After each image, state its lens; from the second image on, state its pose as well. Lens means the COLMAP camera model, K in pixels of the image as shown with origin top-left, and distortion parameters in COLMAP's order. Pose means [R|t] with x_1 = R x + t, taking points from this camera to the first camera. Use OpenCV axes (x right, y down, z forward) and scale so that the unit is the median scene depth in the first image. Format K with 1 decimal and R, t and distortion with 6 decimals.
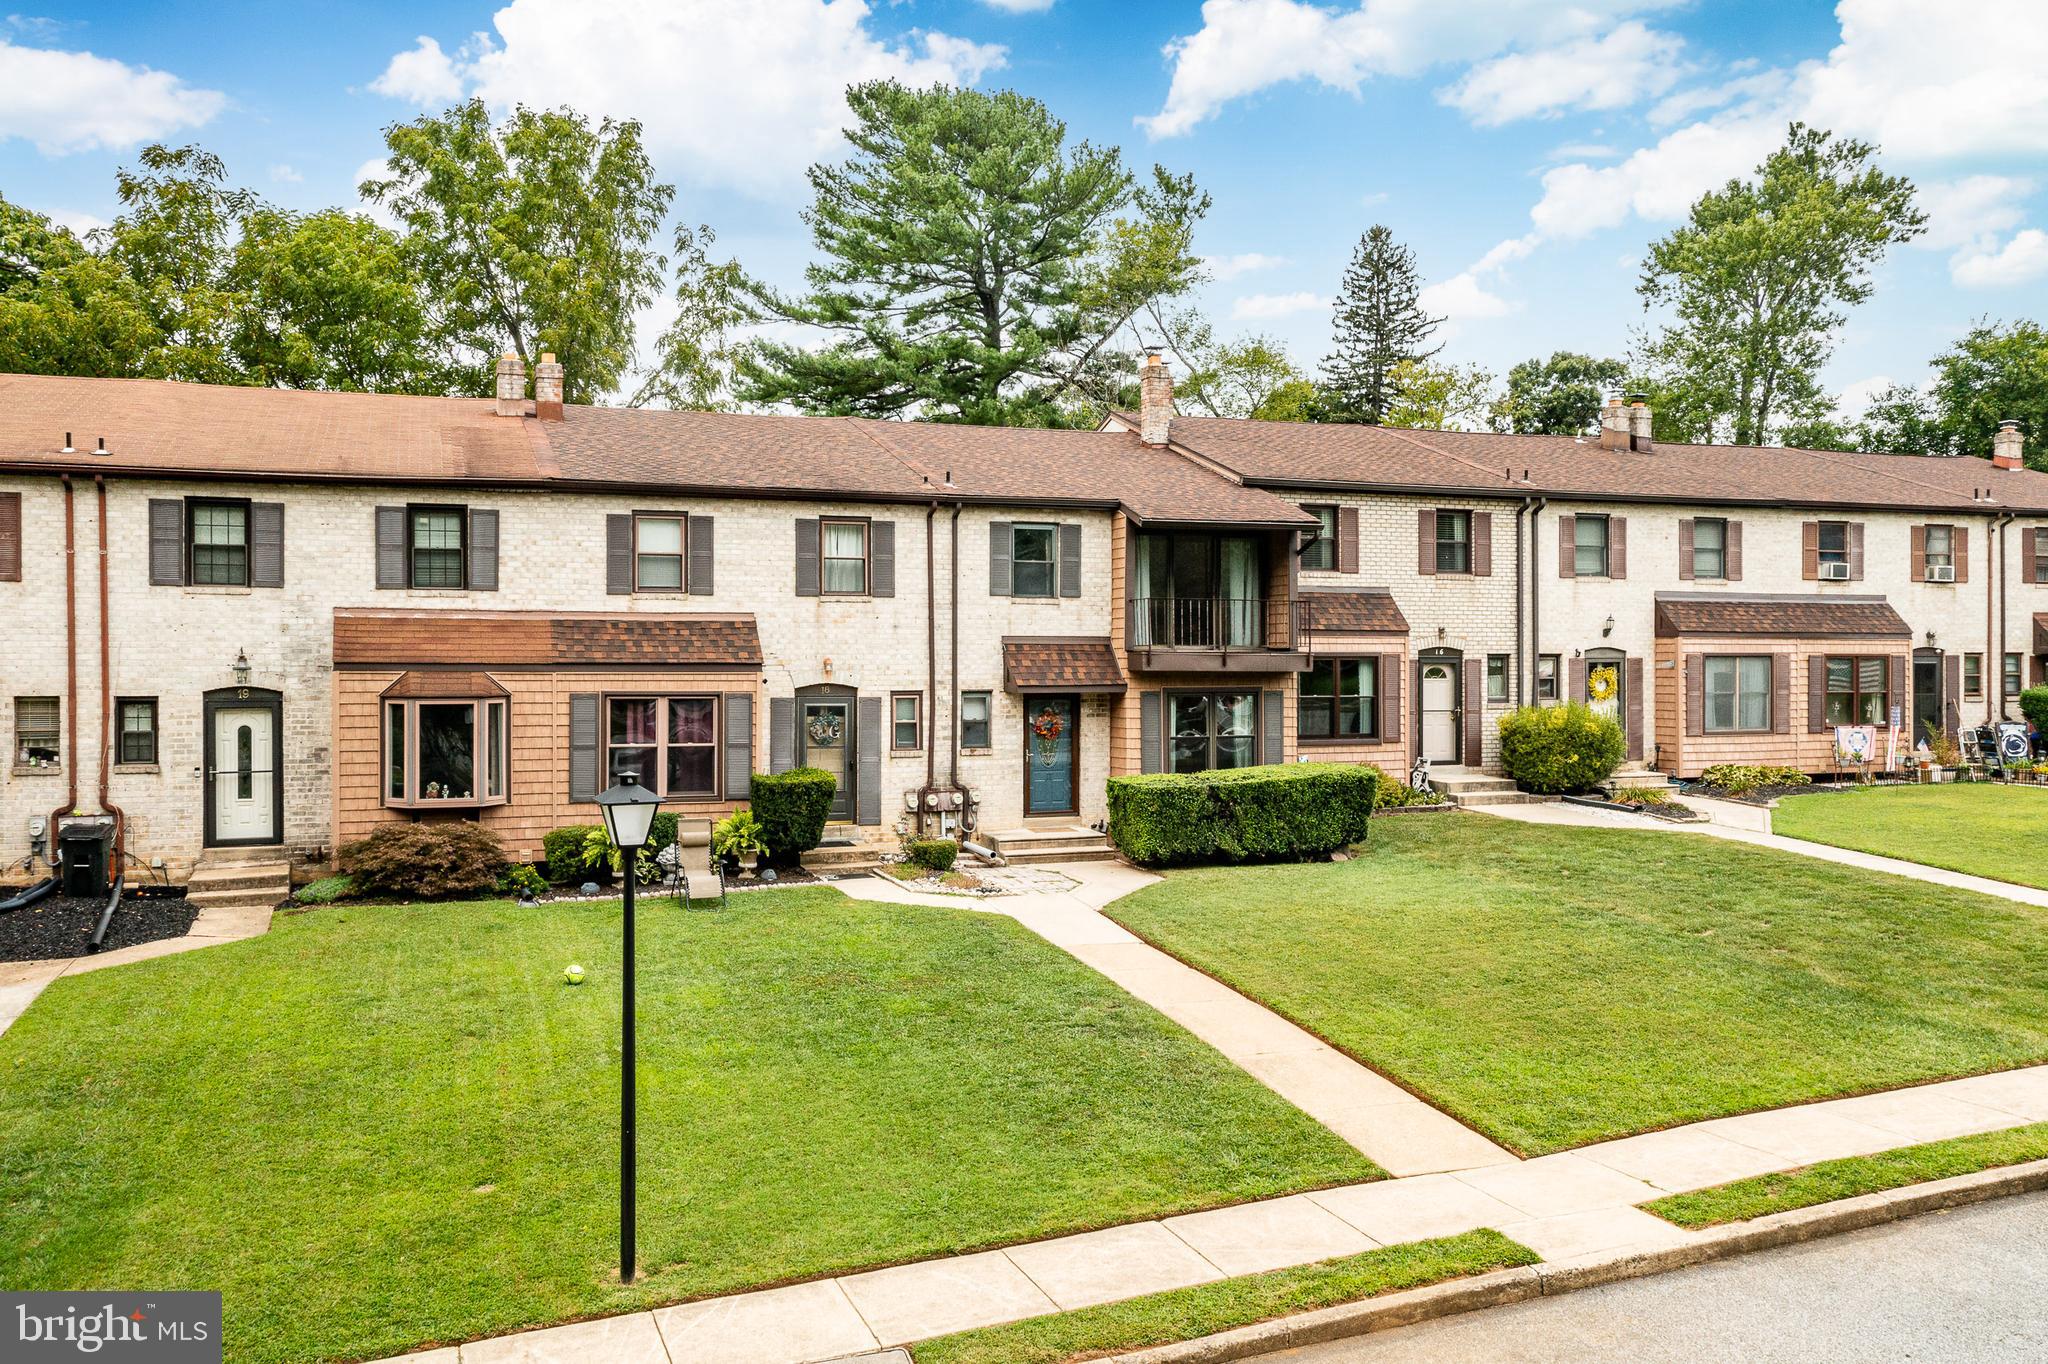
lens RADIAL K [[1648.4, 0, 1029.4], [0, 1648.4, 671.8], [0, 0, 1]] dist [0.000512, 0.014754]
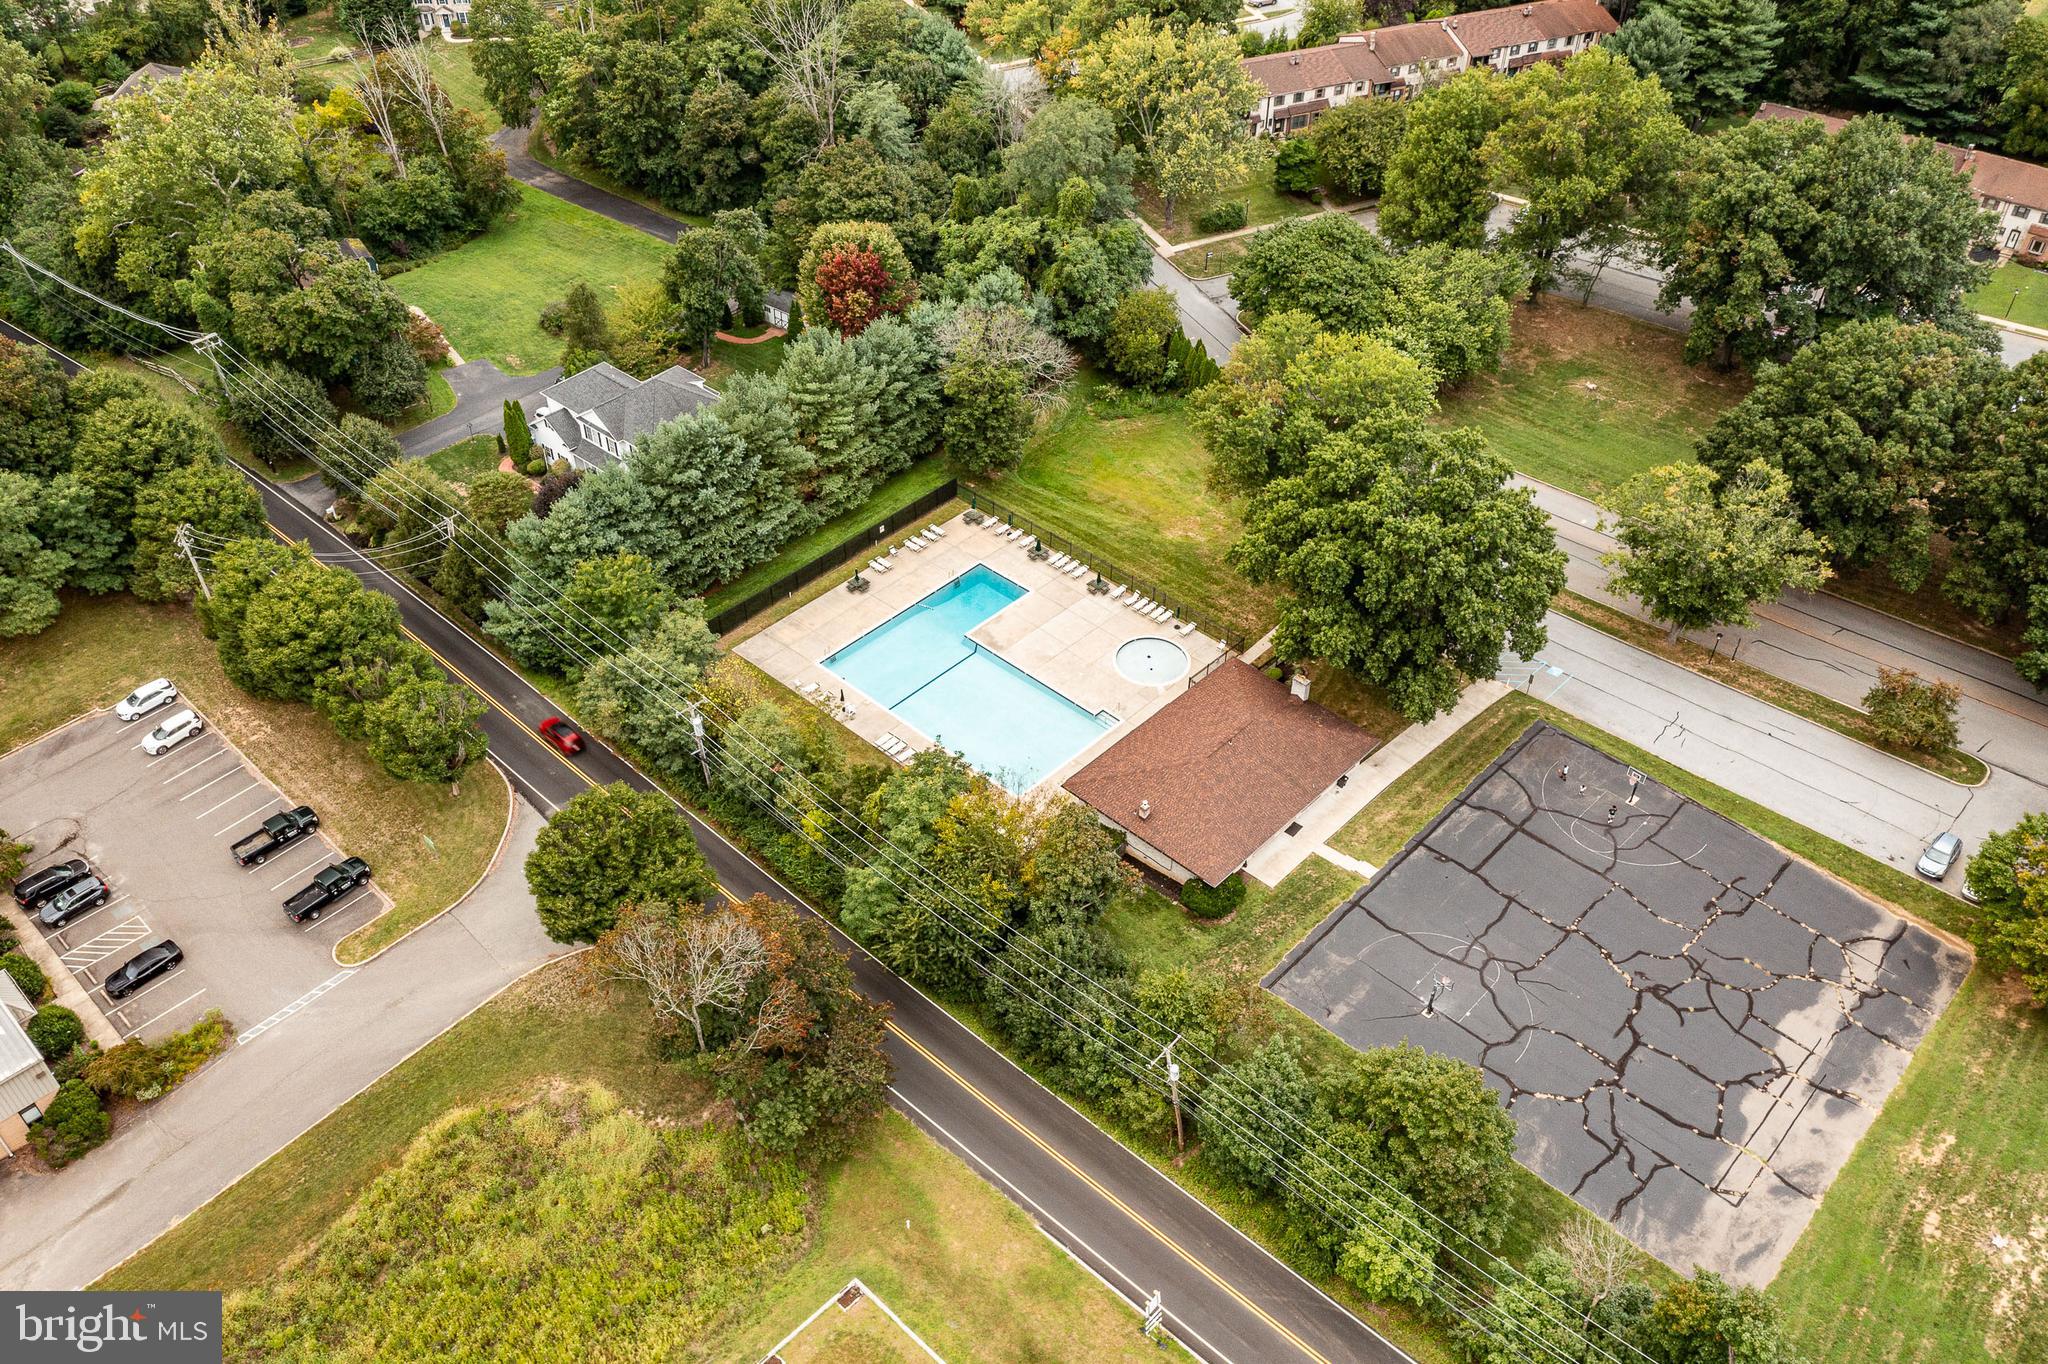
lens RADIAL K [[1669.7, 0, 1024.0], [0, 1669.7, 682.0], [0, 0, 1]] dist [-0.009646, -0.005832]
pose [[0.536593, 0.560233, -0.631036, 2.856427], [-0.009257, 0.751677, 0.659466, -3.167244], [0.843790, -0.348023, 0.408531, -6.252720]]
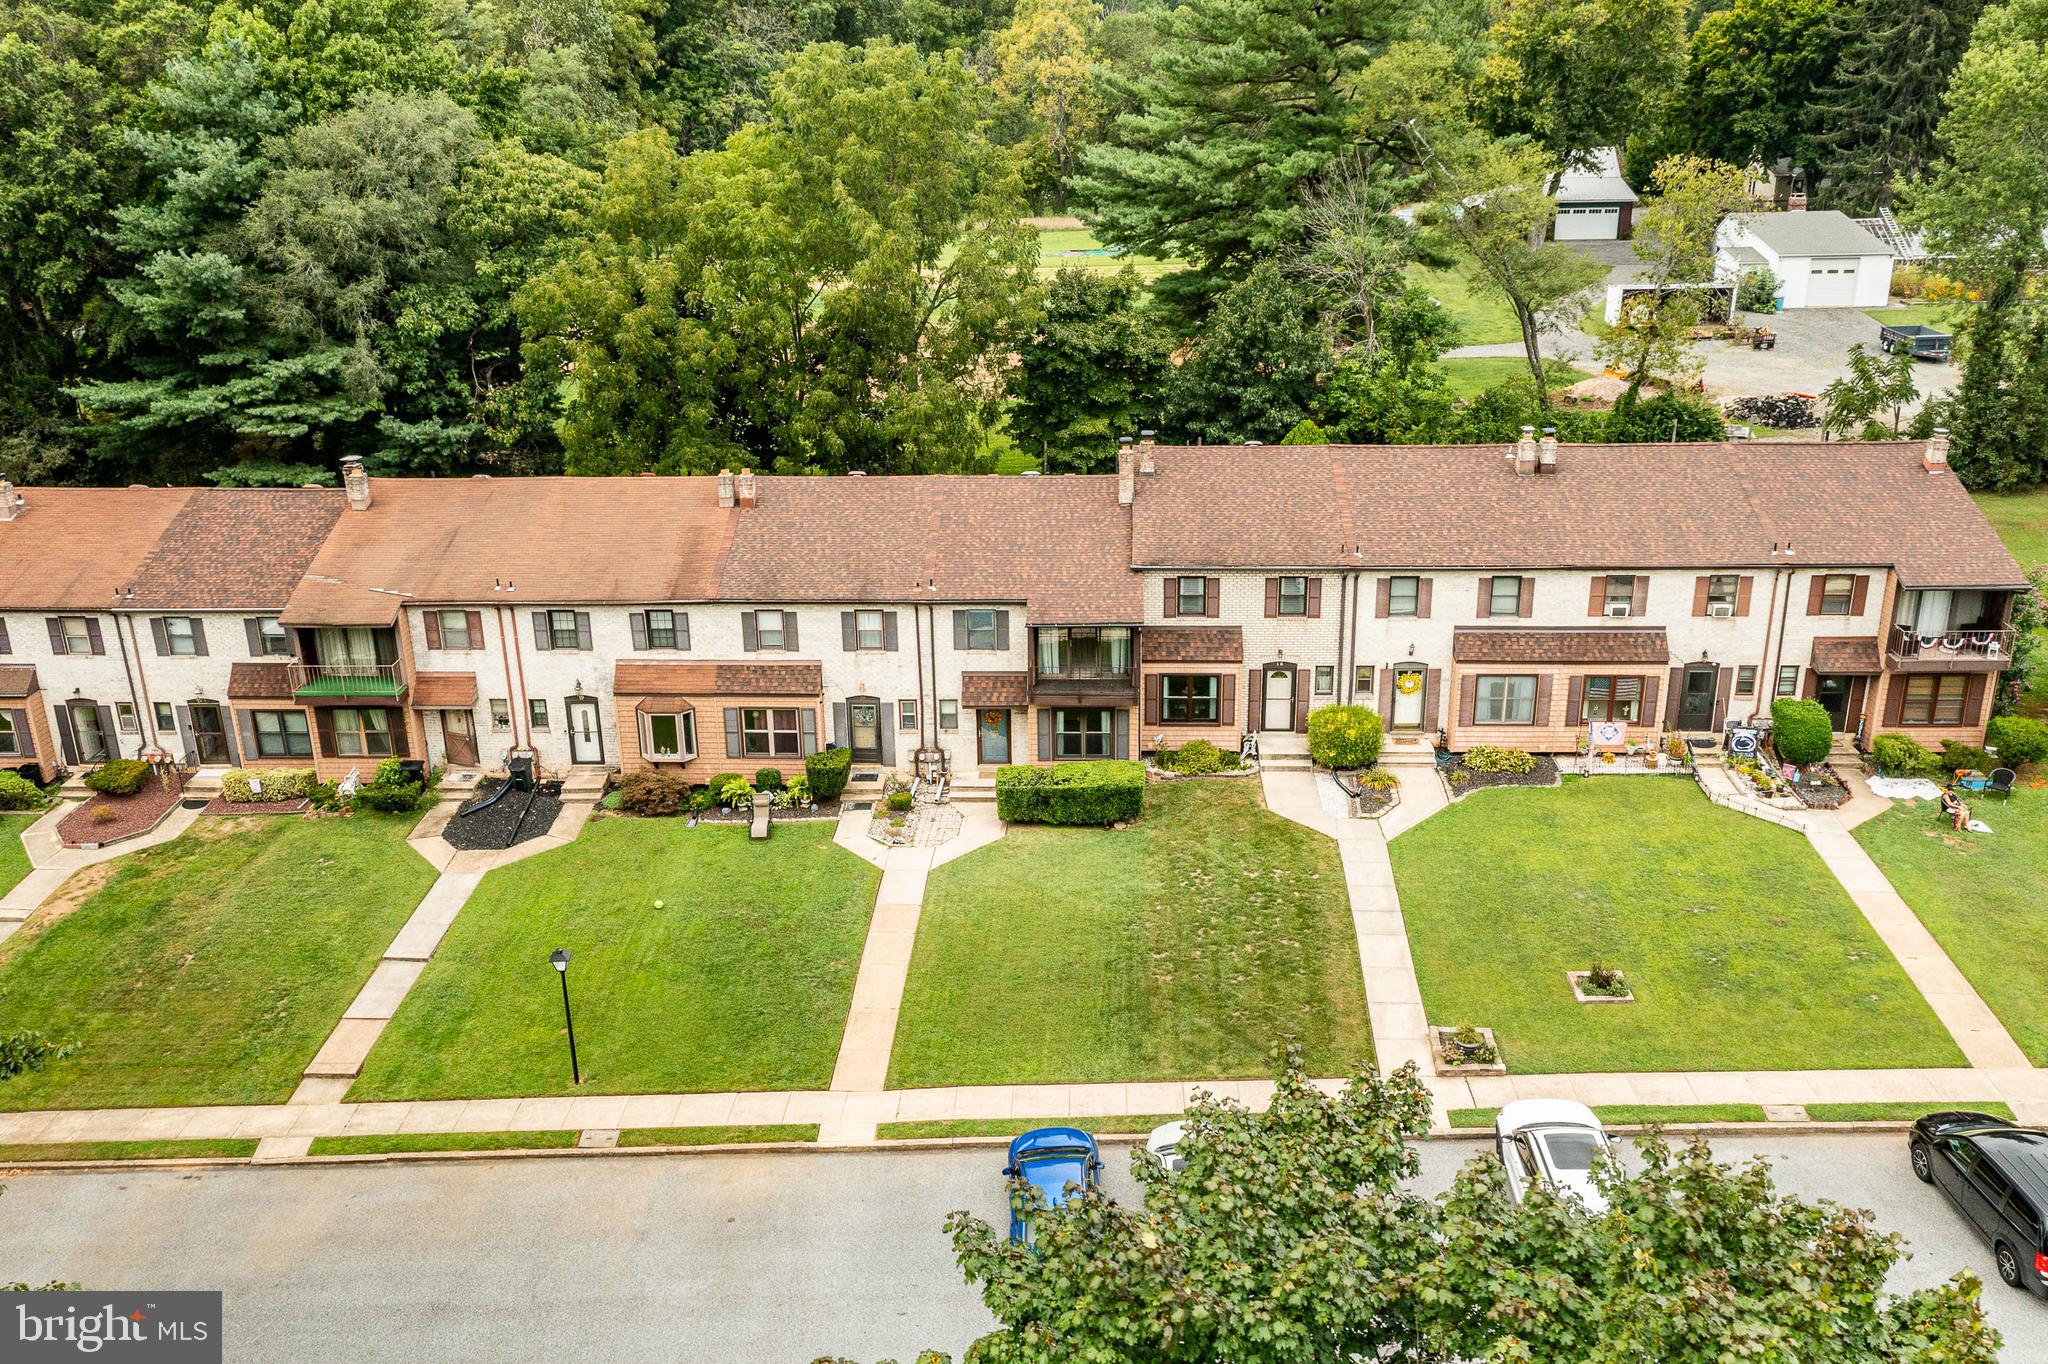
lens RADIAL K [[1759.5, 0, 1024.0], [0, 1759.5, 682.0], [0, 0, 1]] dist [0.001929, 0.012582]
pose [[0.922312, 0.127674, -0.364747, 0.746763], [0.012182, 0.933773, 0.357657, -0.696361], [0.386255, -0.334315, 0.859675, -0.610482]]
